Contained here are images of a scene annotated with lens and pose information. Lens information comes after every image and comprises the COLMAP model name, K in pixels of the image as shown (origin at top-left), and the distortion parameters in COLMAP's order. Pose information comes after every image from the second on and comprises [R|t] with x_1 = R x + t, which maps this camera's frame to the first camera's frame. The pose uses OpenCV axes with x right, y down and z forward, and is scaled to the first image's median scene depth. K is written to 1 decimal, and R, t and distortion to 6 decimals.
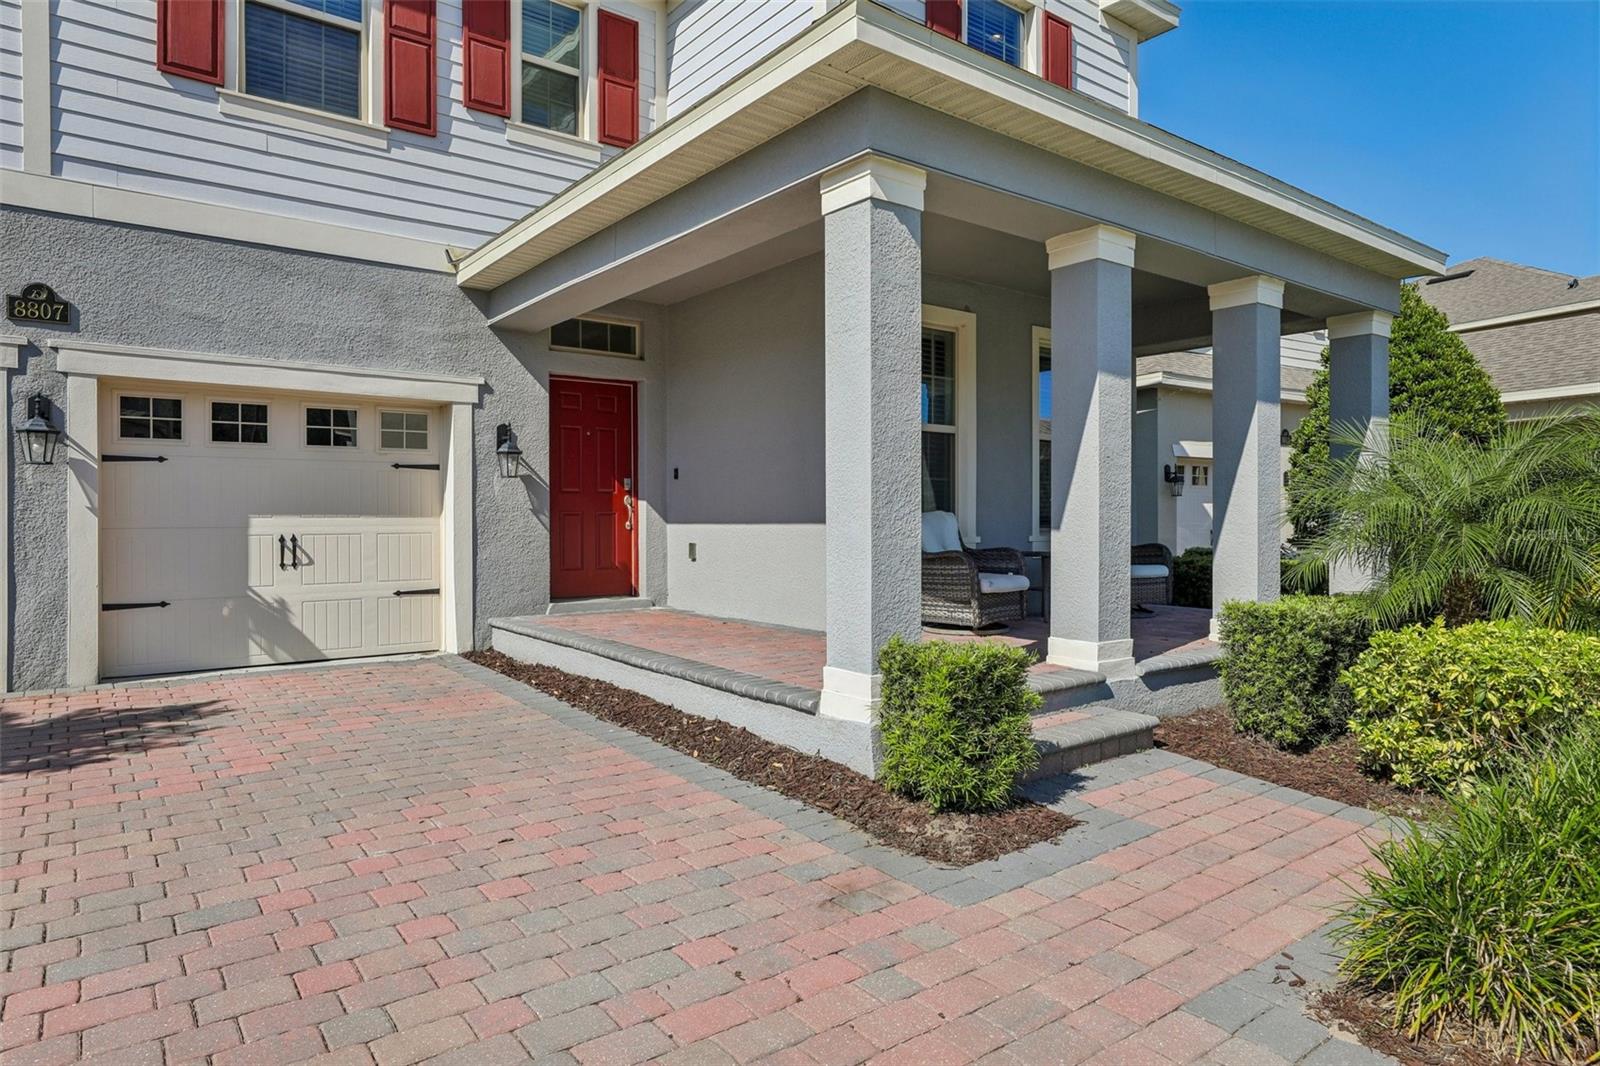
lens RADIAL K [[955.8, 0, 796.7], [0, 955.8, 530.1], [0, 0, 1]] dist [0.000873, -0.000170]
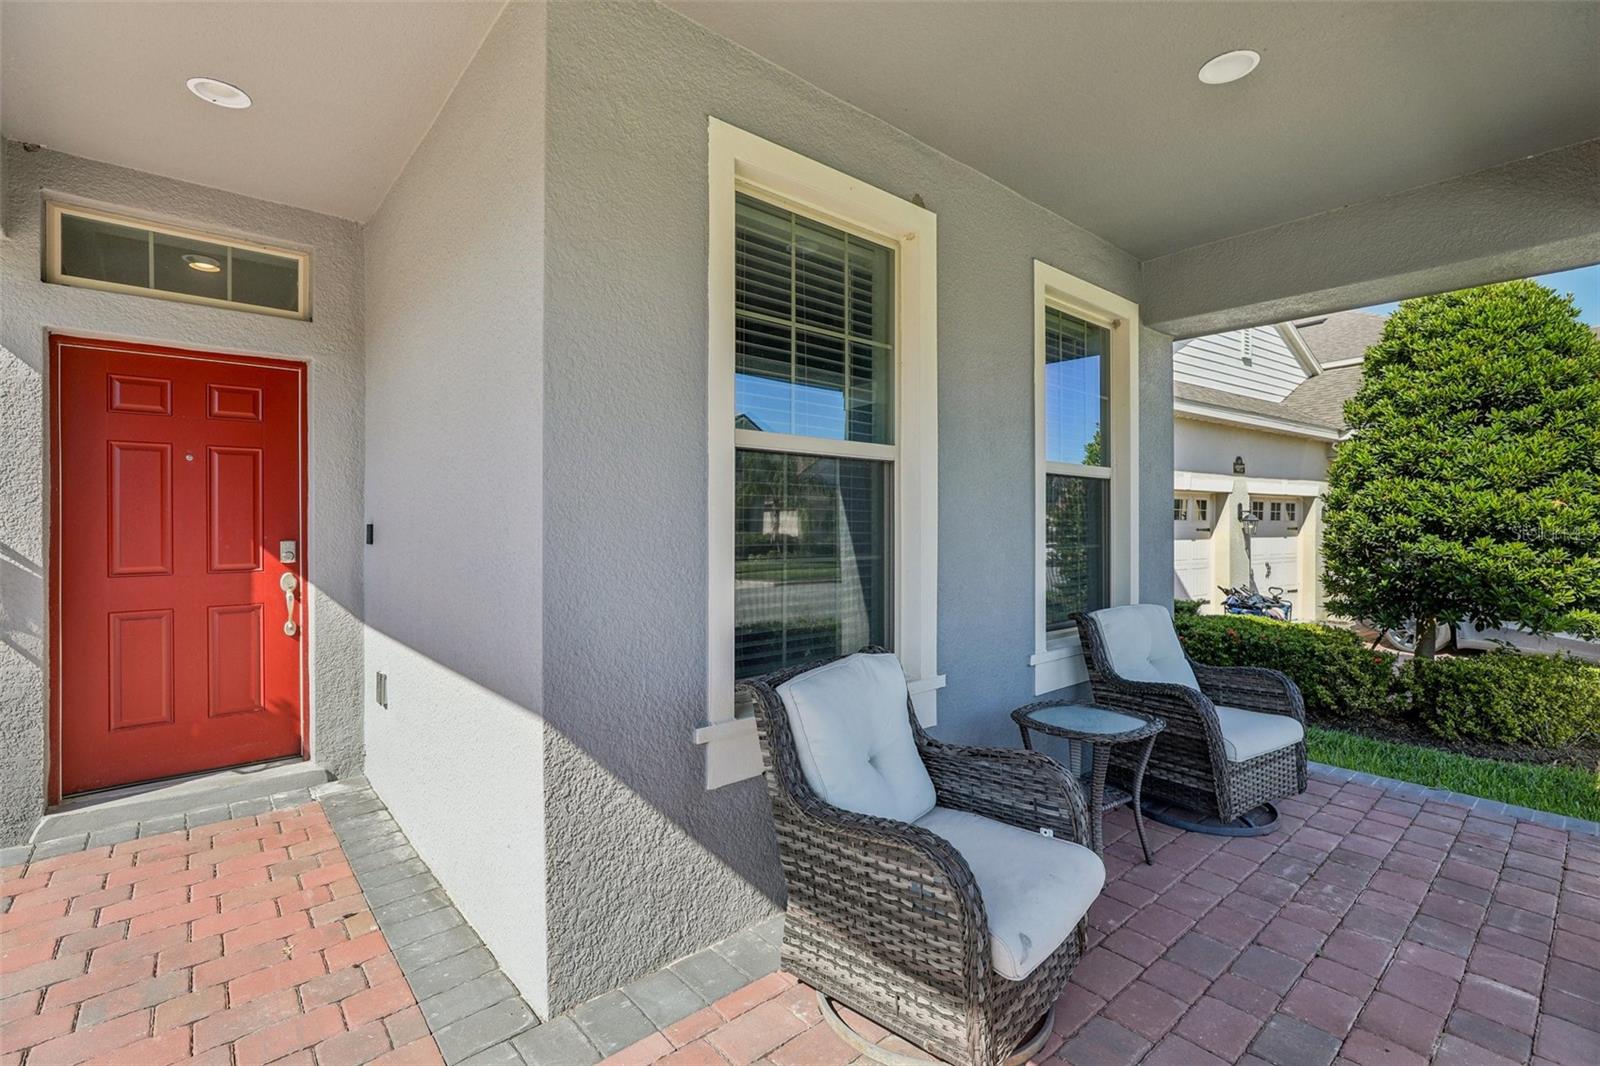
lens RADIAL K [[723.6, 0, 803.3], [0, 723.6, 529.3], [0, 0, 1]] dist [-0.027220, 0.002843]
pose [[0.998186, -0.002914, 0.060138, 0.089470], [0.003464, 0.999953, -0.009053, -0.057163], [-0.060109, 0.009245, 0.998149, 0.585666]]
